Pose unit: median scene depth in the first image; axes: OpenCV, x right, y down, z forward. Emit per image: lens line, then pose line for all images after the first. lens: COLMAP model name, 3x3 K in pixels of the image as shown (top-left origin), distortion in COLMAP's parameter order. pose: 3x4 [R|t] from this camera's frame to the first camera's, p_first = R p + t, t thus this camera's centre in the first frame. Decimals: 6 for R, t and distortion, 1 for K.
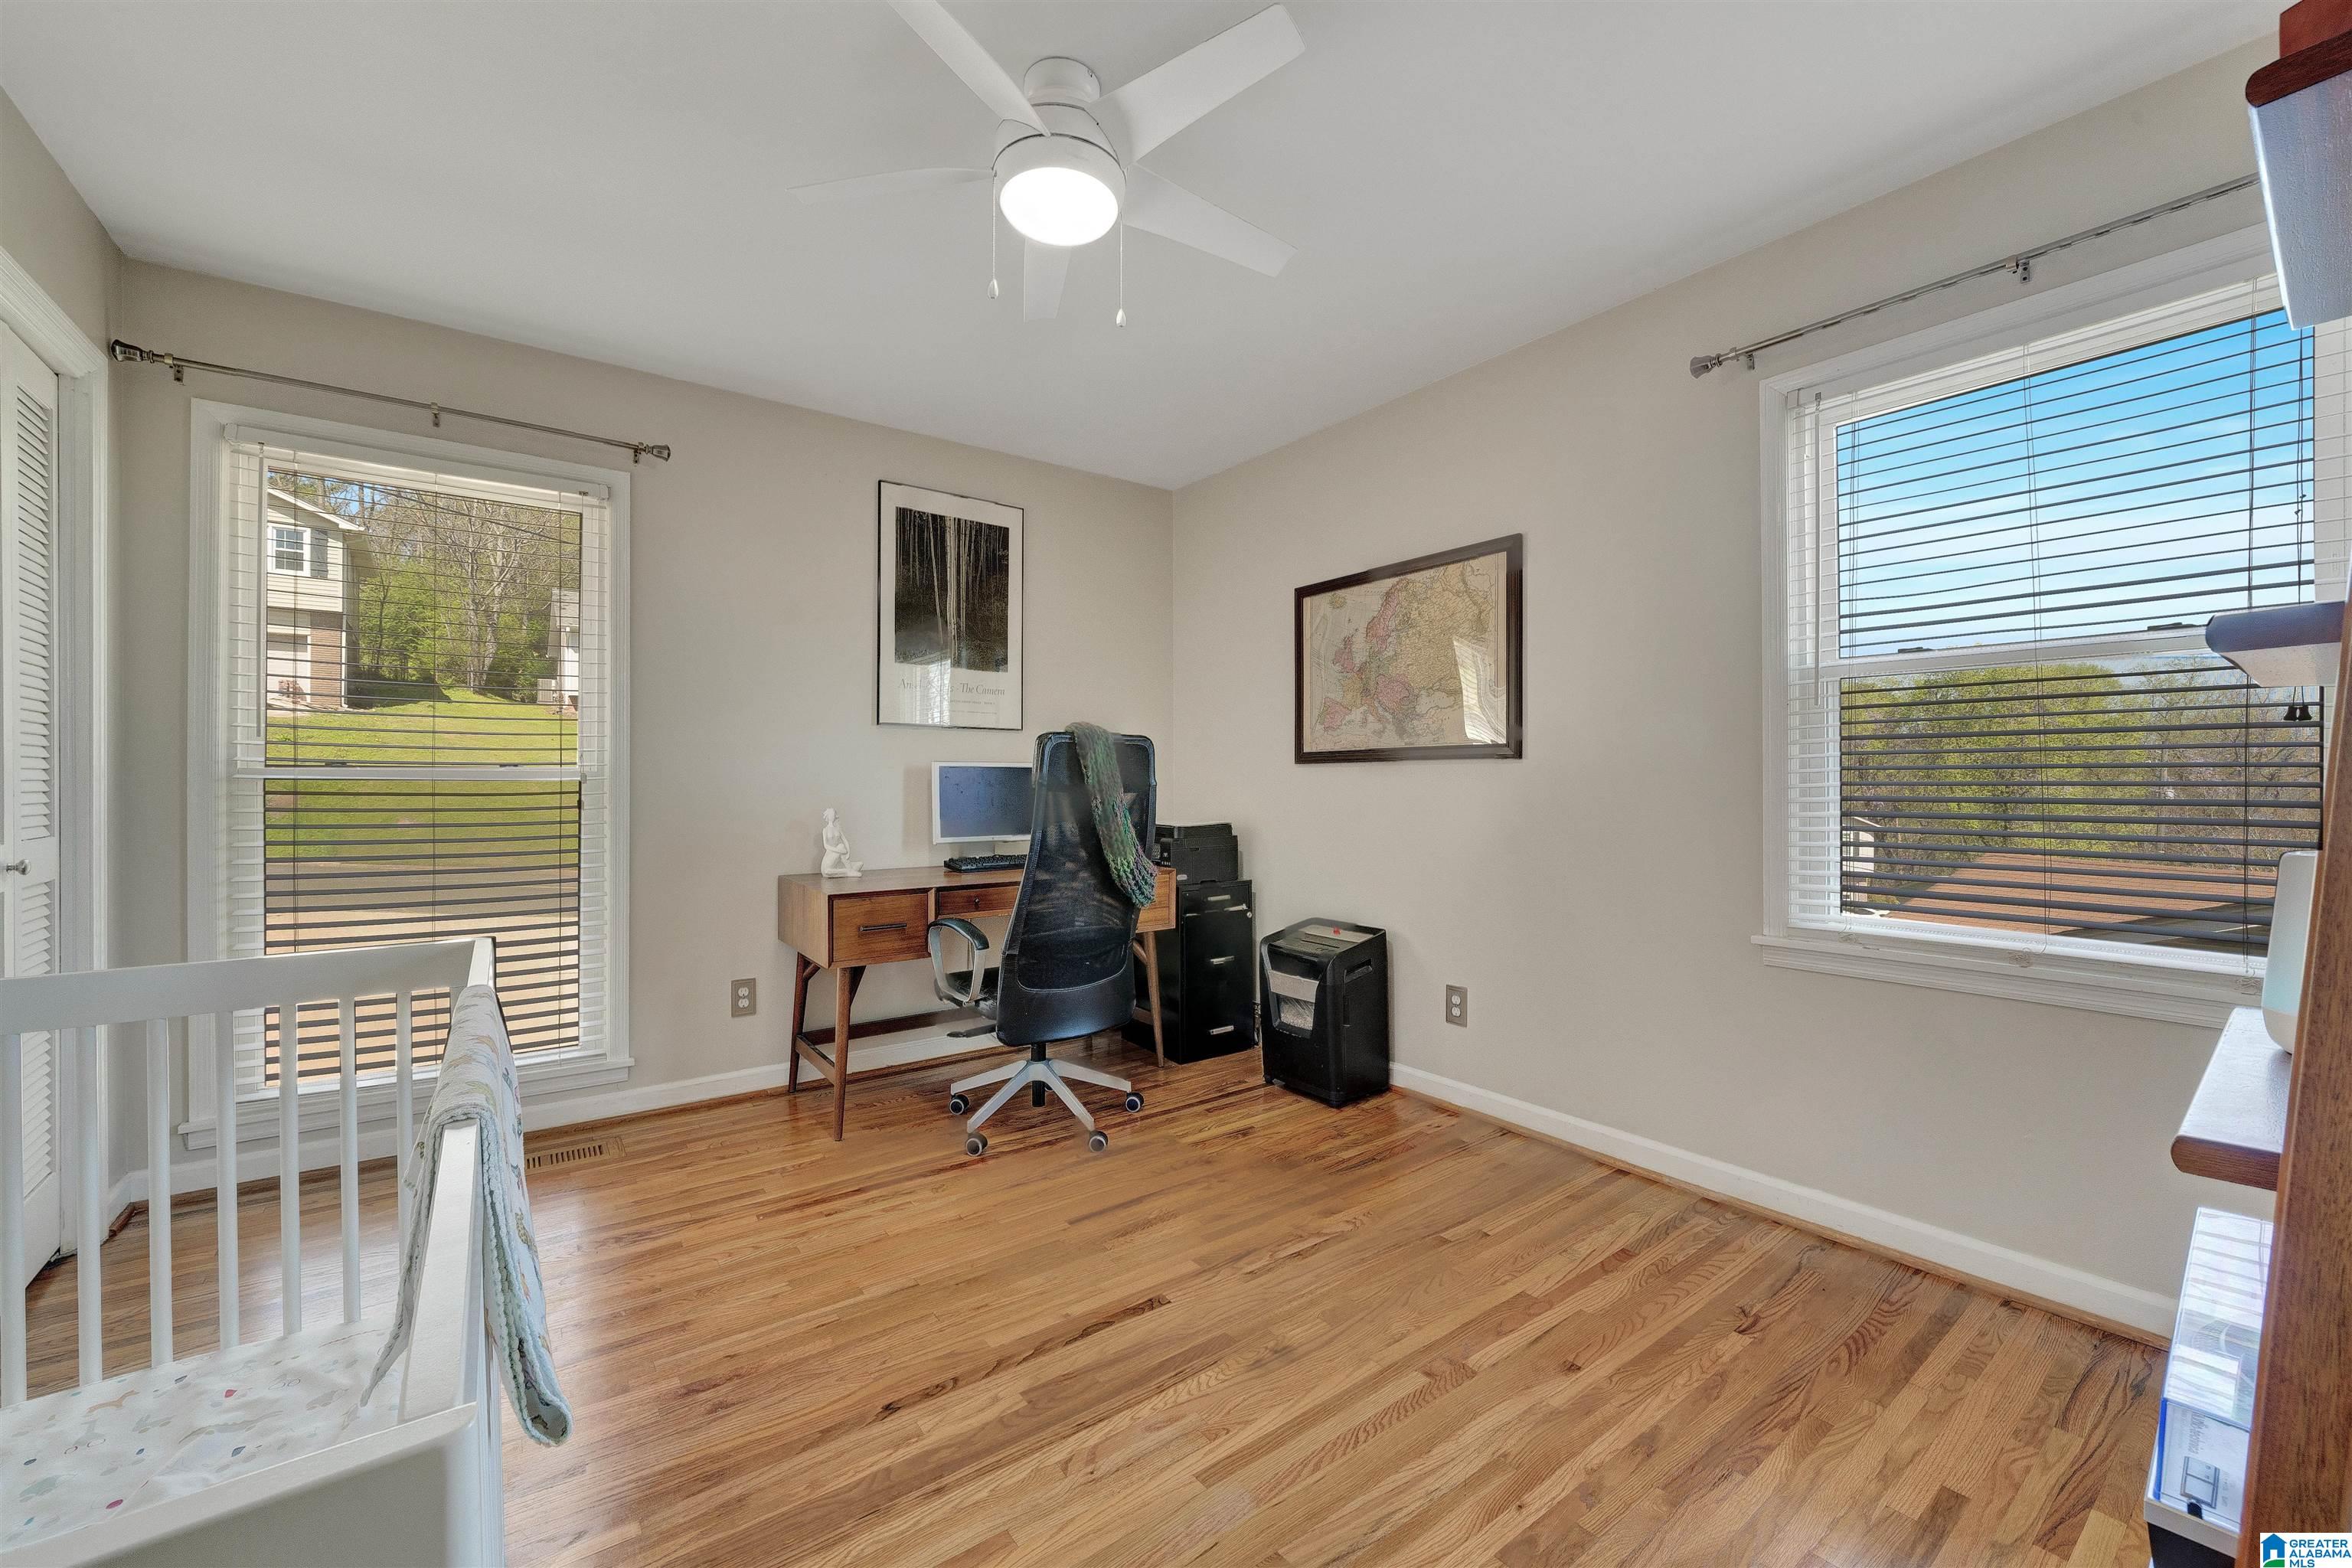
lens RADIAL K [[908.8, 0, 1178.6], [0, 908.8, 779.2], [0, 0, 1]] dist [-0.012763, 0.000580]
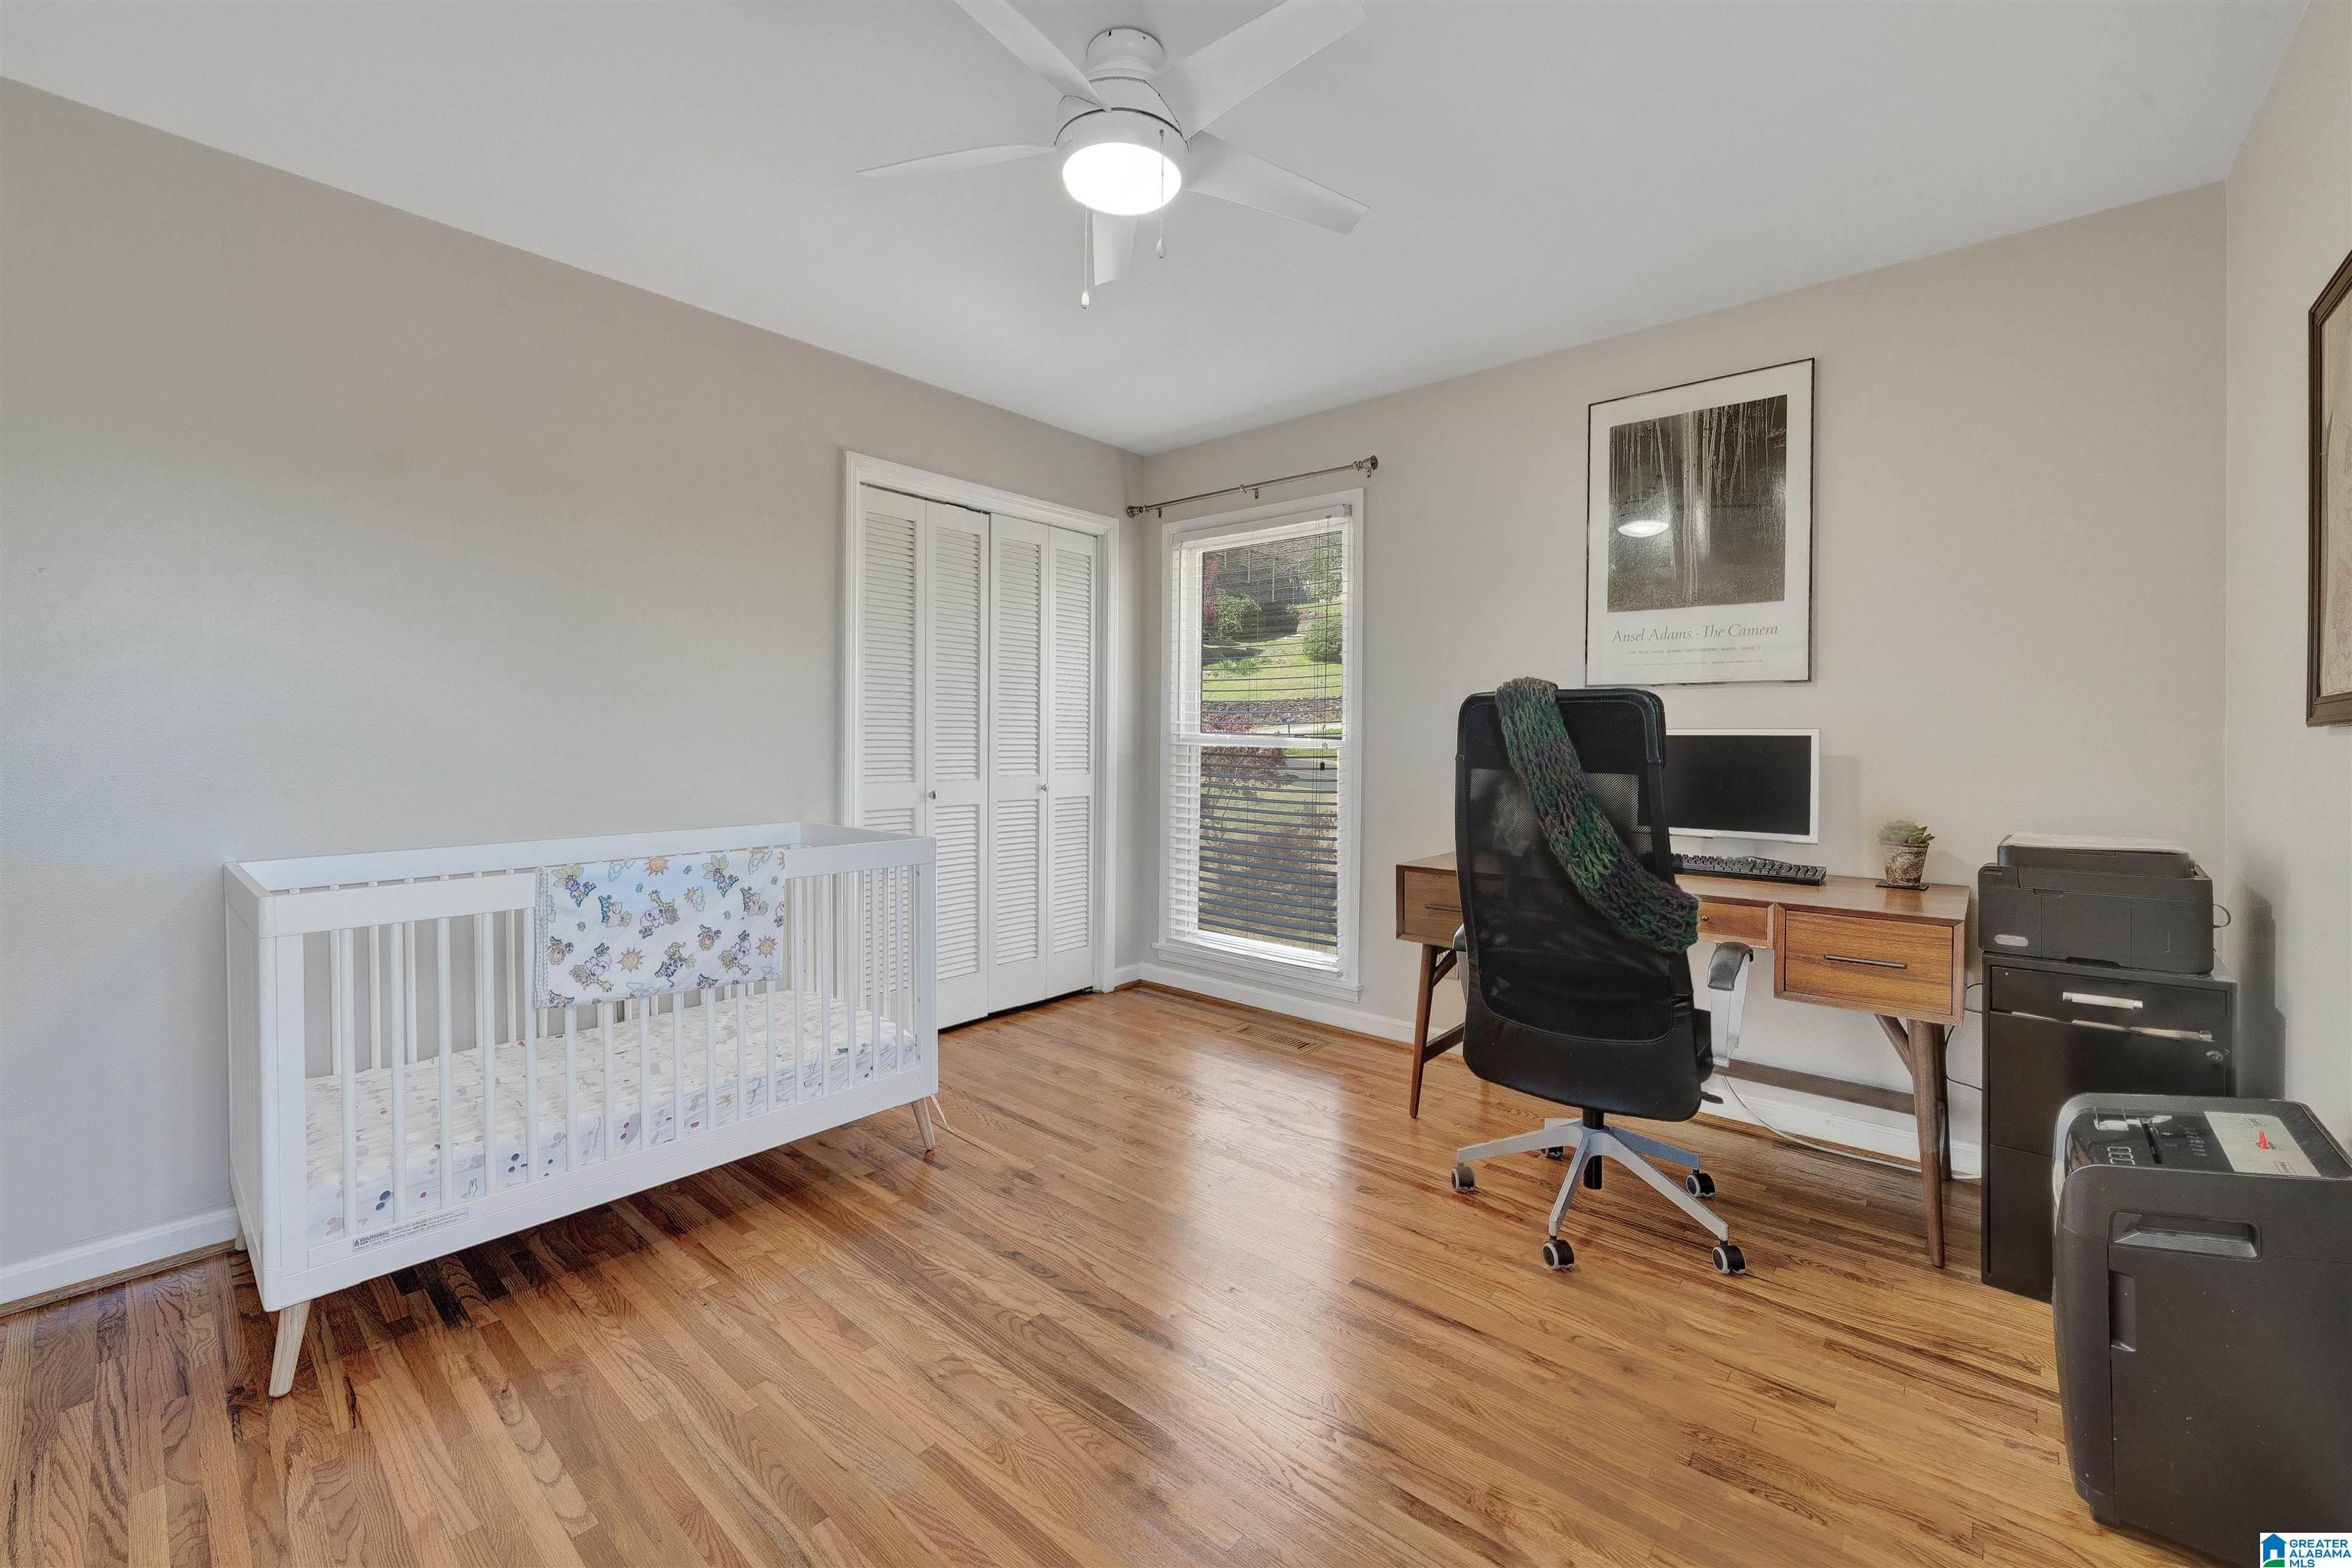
lens RADIAL K [[908.8, 0, 1140.6], [0, 908.8, 729.7], [0, 0, 1]] dist [-0.012763, 0.000580]
pose [[0.228460, -0.010196, -0.973500, 0.481396], [-0.008943, 0.999881, -0.012571, -0.004854], [0.973512, 0.011578, 0.228341, 0.451205]]
